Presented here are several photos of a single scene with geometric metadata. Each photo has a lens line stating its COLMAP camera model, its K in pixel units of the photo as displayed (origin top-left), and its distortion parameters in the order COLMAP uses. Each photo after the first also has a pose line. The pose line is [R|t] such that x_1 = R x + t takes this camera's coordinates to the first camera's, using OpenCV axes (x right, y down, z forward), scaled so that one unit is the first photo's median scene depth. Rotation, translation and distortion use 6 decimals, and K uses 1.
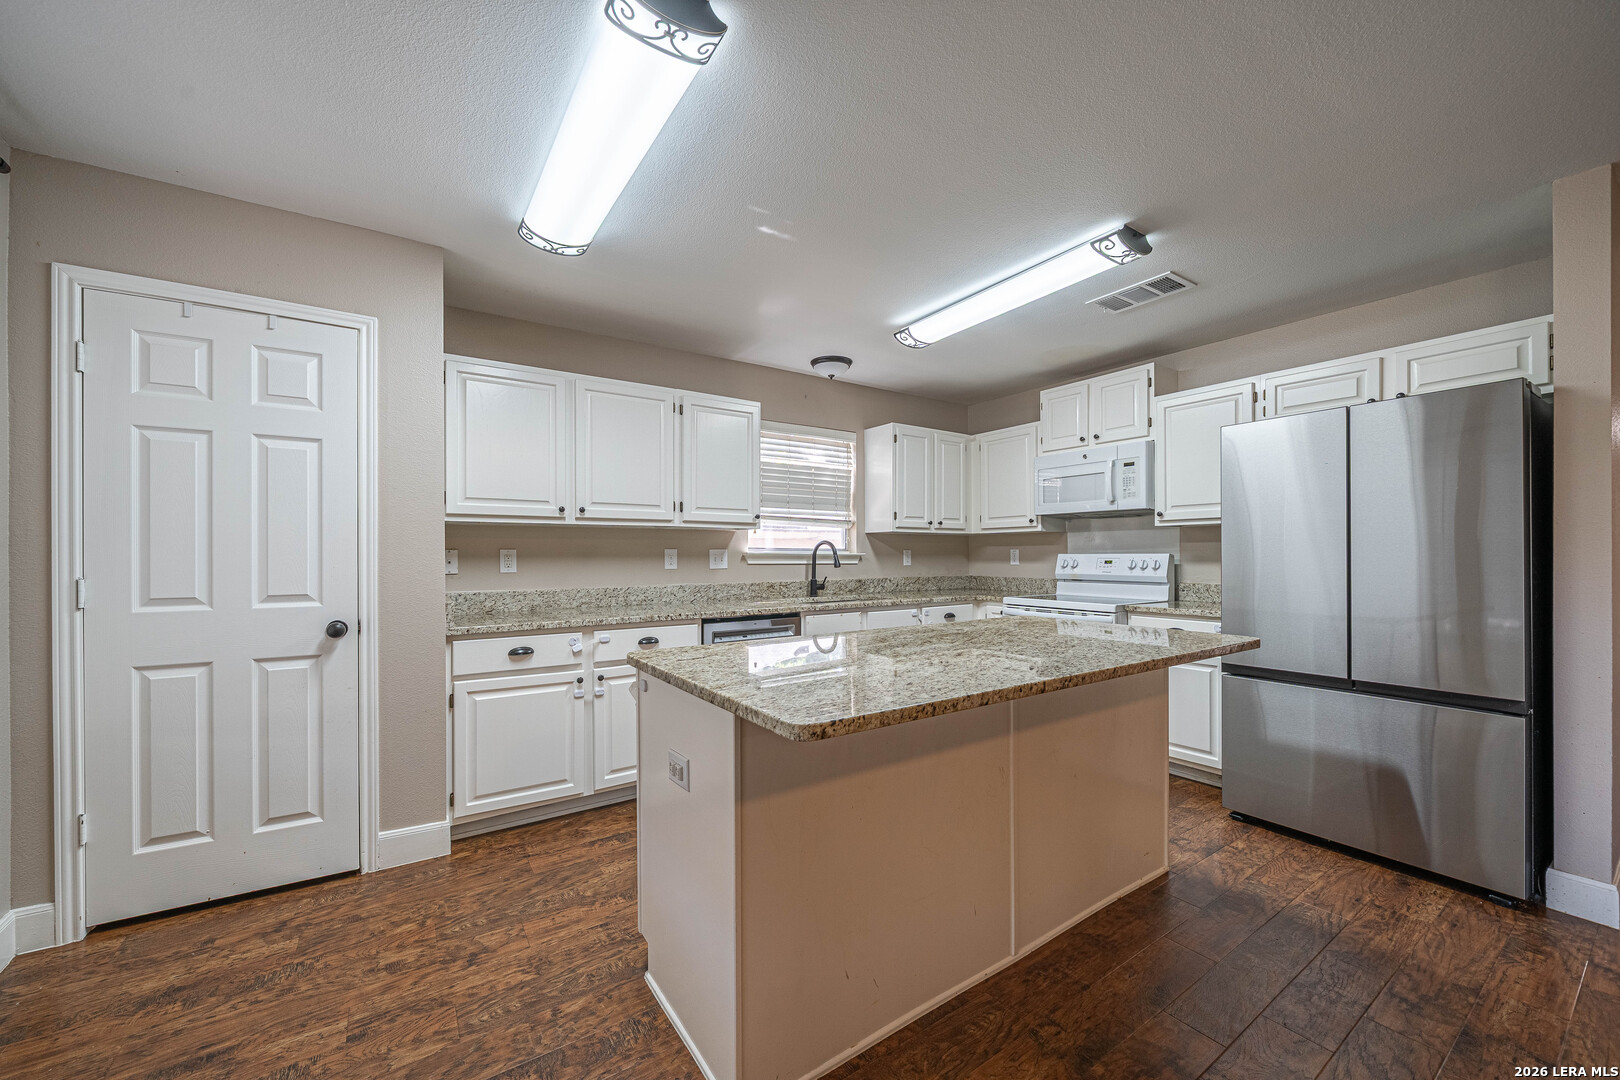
lens RADIAL K [[609.6, 0, 806.5], [0, 609.6, 551.7], [0, 0, 1]] dist [-0.000095, -0.000023]
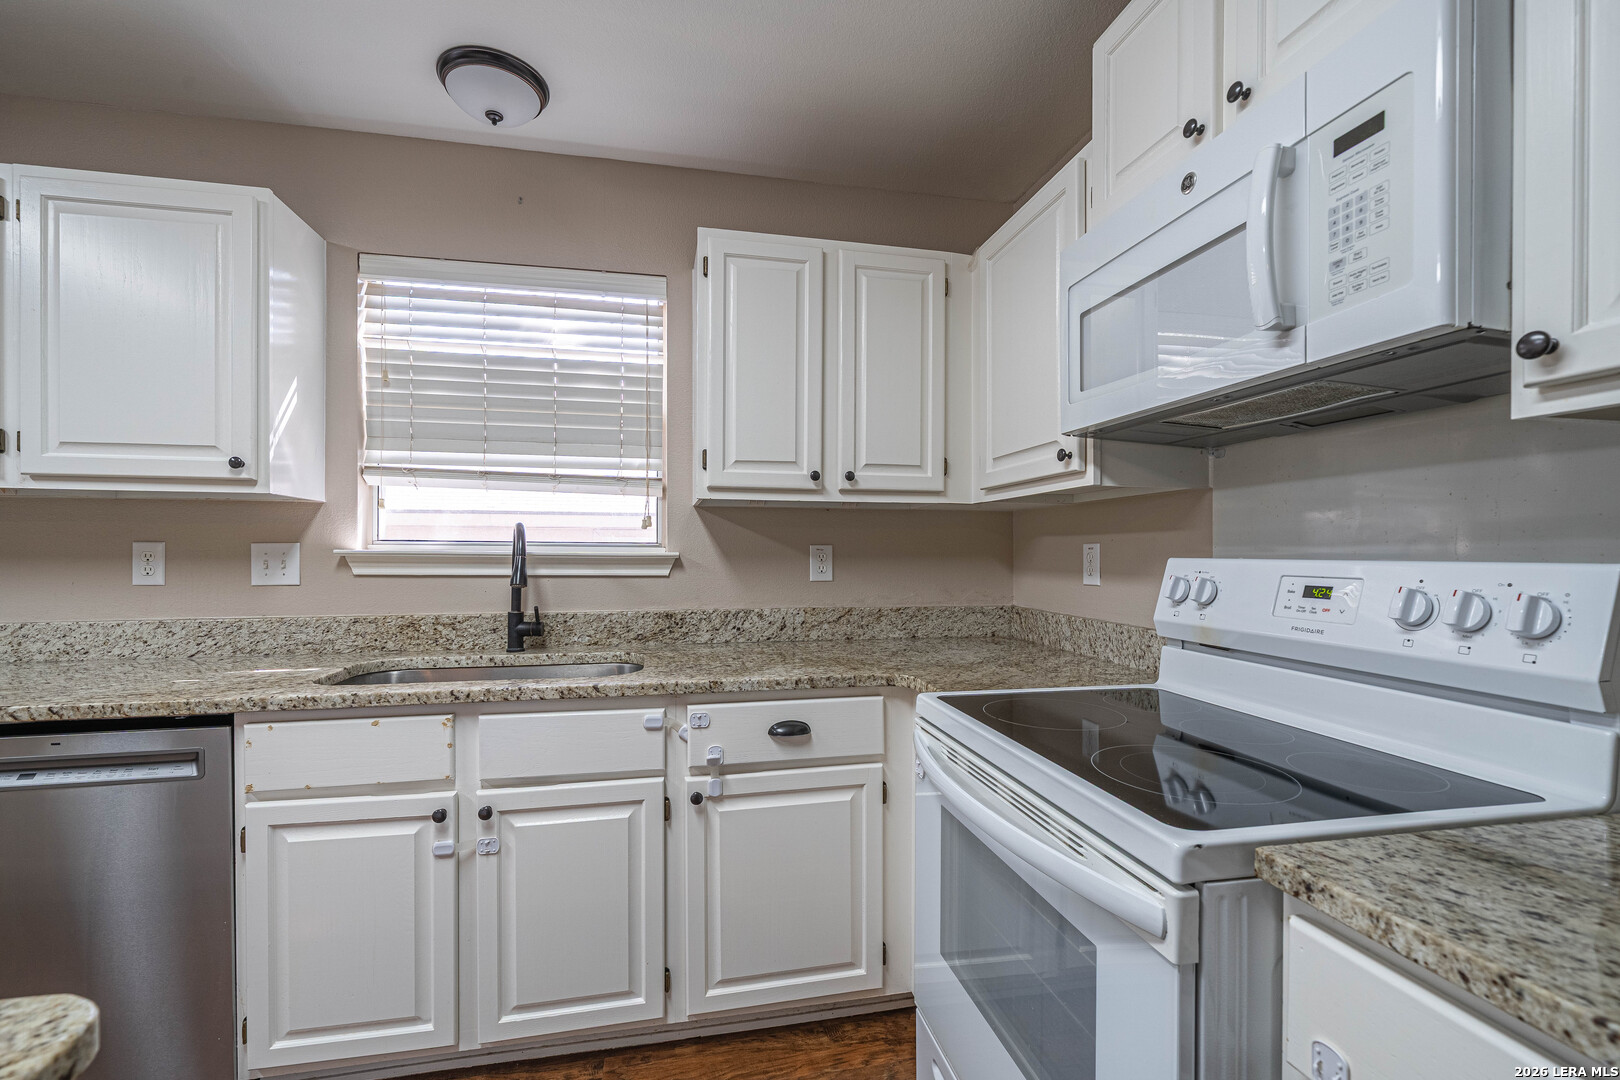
lens RADIAL K [[690.2, 0, 809.2], [0, 690.2, 552.3], [0, 0, 1]] dist [0.012796, -0.000006]
pose [[0.924901, 0.005082, -0.380174, 0.384248], [-0.002691, 0.999973, 0.006820, -0.001041], [0.380198, -0.005285, 0.924890, 0.607156]]
